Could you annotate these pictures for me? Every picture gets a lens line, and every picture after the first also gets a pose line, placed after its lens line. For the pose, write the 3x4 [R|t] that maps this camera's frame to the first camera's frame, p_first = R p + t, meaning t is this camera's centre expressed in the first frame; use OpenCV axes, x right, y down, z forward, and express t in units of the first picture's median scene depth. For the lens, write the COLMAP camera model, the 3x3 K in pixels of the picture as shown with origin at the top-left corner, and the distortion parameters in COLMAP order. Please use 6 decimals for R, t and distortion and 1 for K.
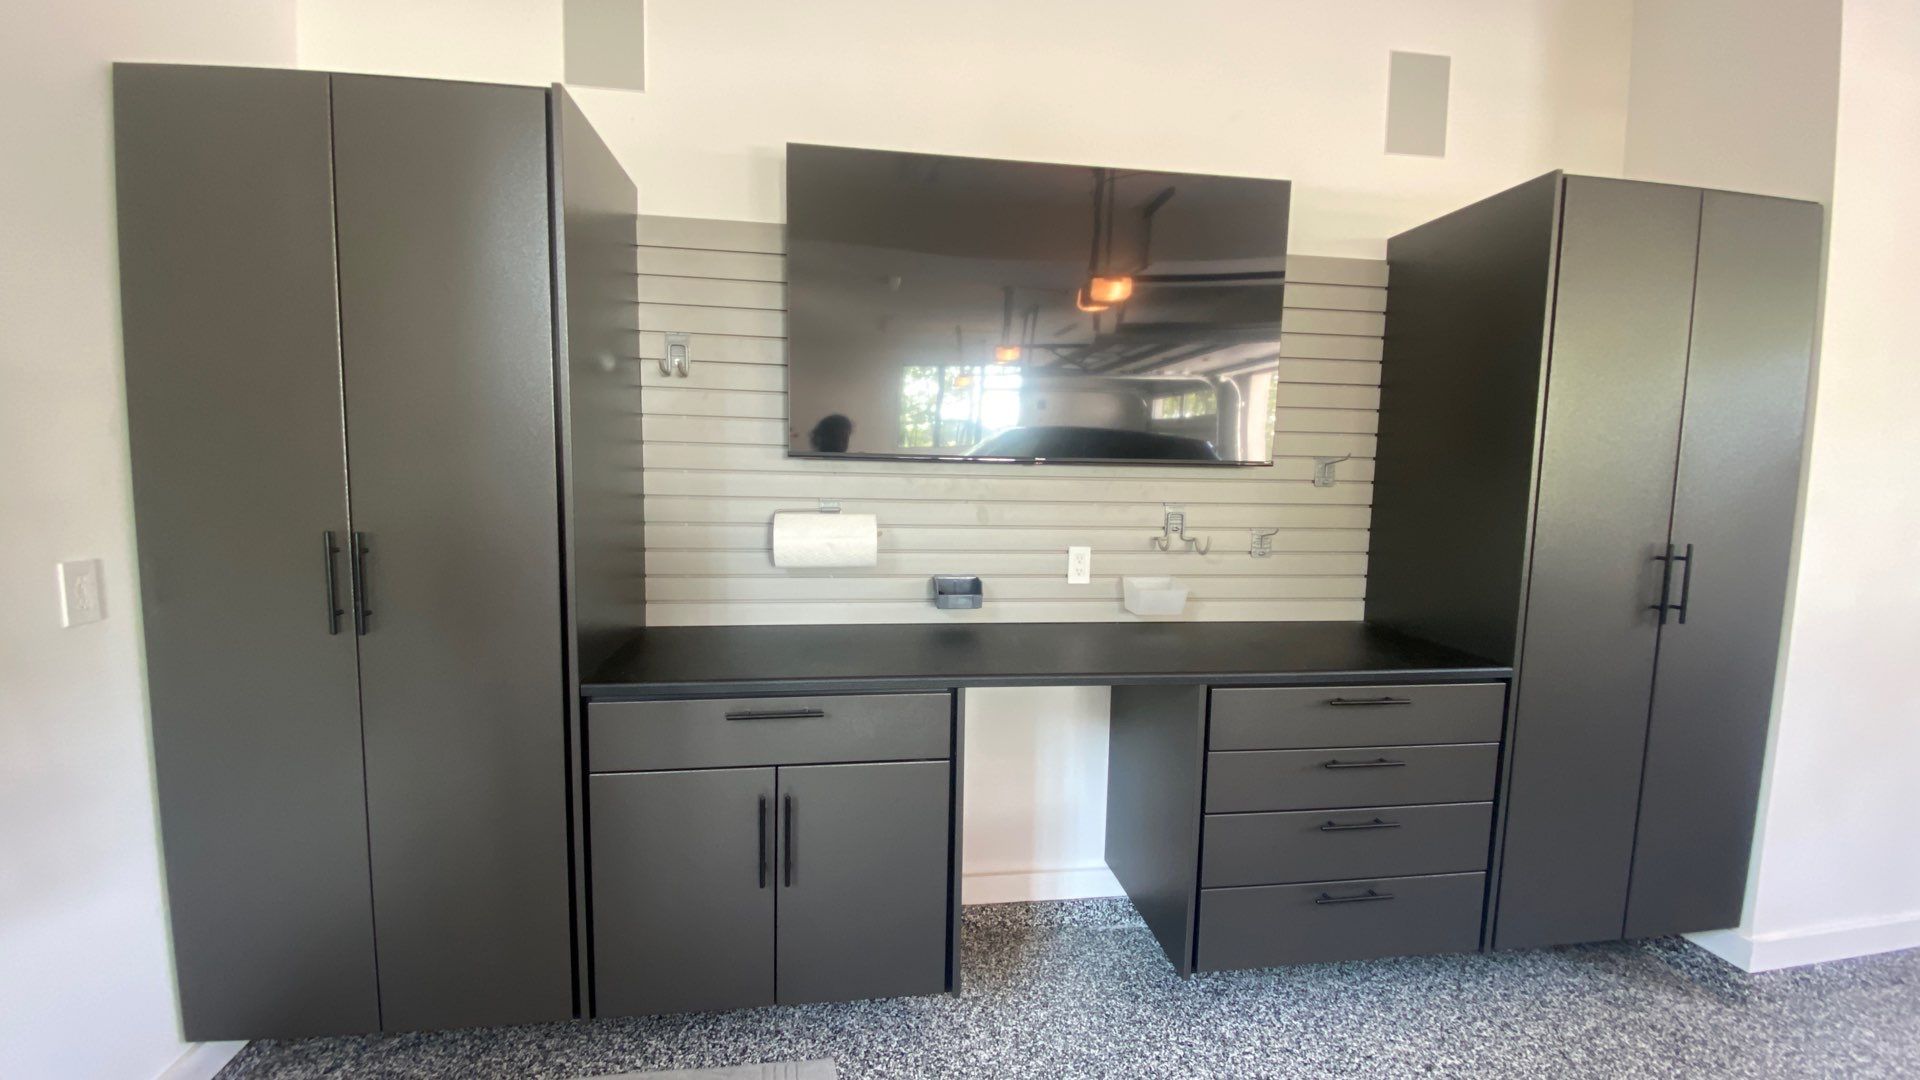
lens RADIAL K [[801.7, 0, 956.7], [0, 801.7, 541.0], [0, 0, 1]] dist [0.005128, -0.001752]
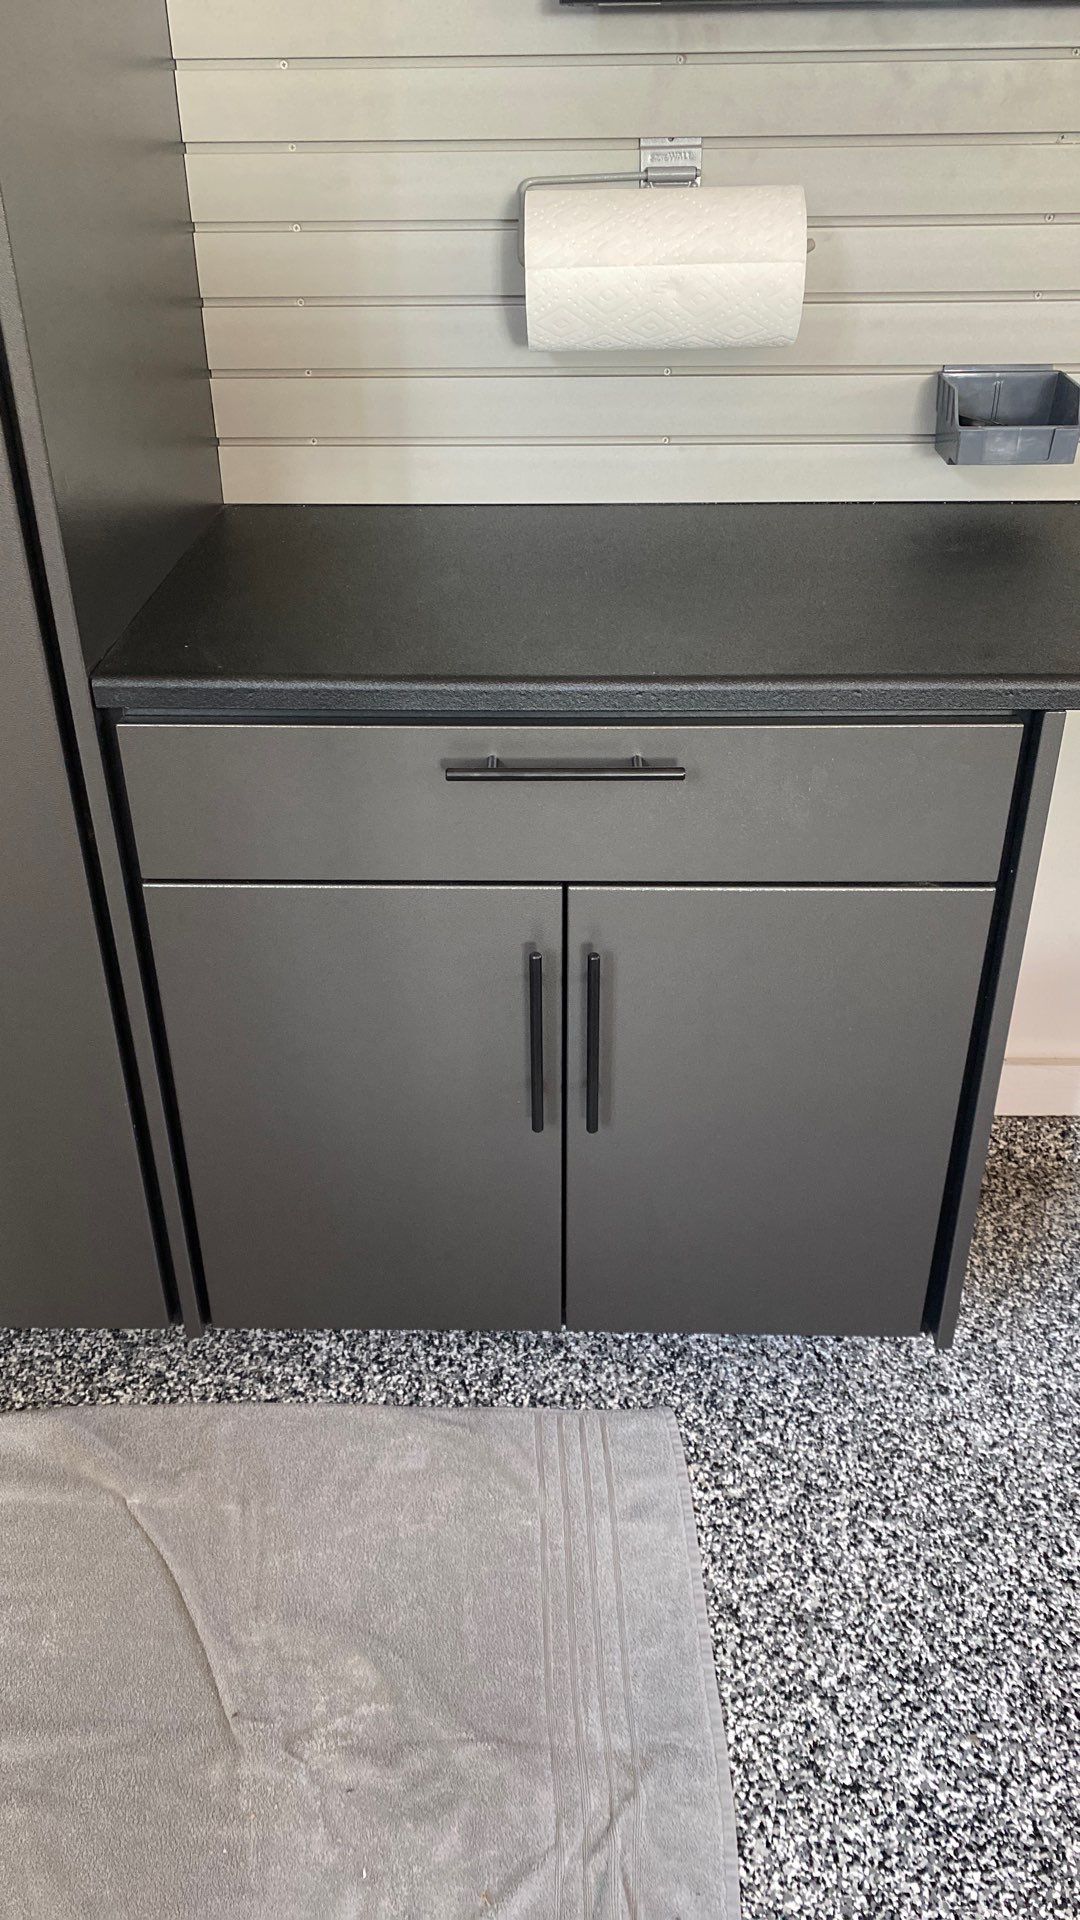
lens RADIAL K [[1525.3, 0, 546.5], [0, 1525.3, 958.1], [0, 0, 1]] dist [0.047240, -0.000449]
pose [[0.986353, 0.057249, -0.154369, -0.090495], [0.013320, 0.906777, 0.421399, -0.013460], [0.164103, -0.417705, 0.893640, 0.227994]]
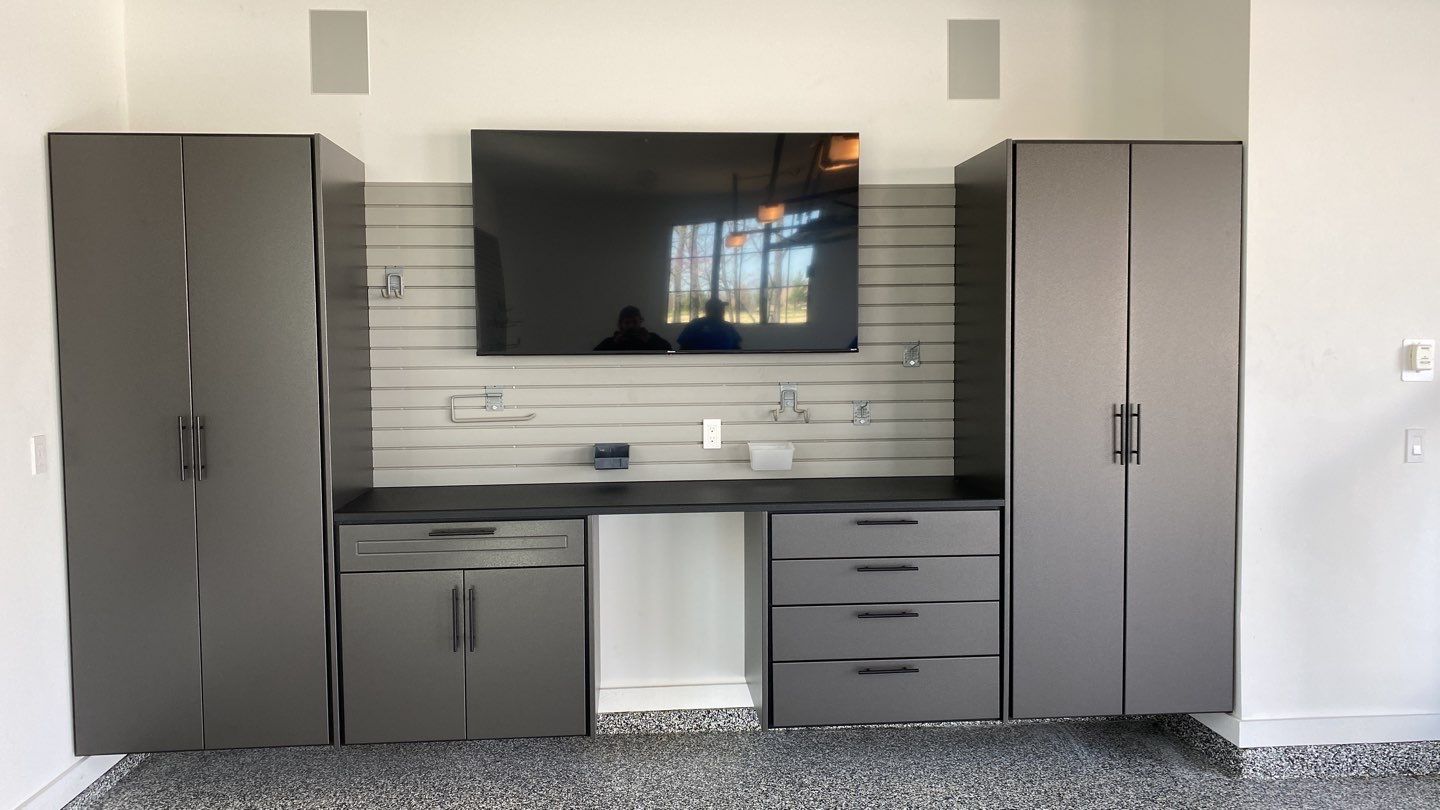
lens RADIAL K [[1143.9, 0, 719.4], [0, 1143.9, 400.7], [0, 0, 1]] dist [0.047240, -0.000449]
pose [[0.997365, -0.024807, -0.068170, 0.327820], [0.022295, 0.999053, -0.037367, 0.051181], [0.069033, 0.035749, 0.996974, -0.896080]]
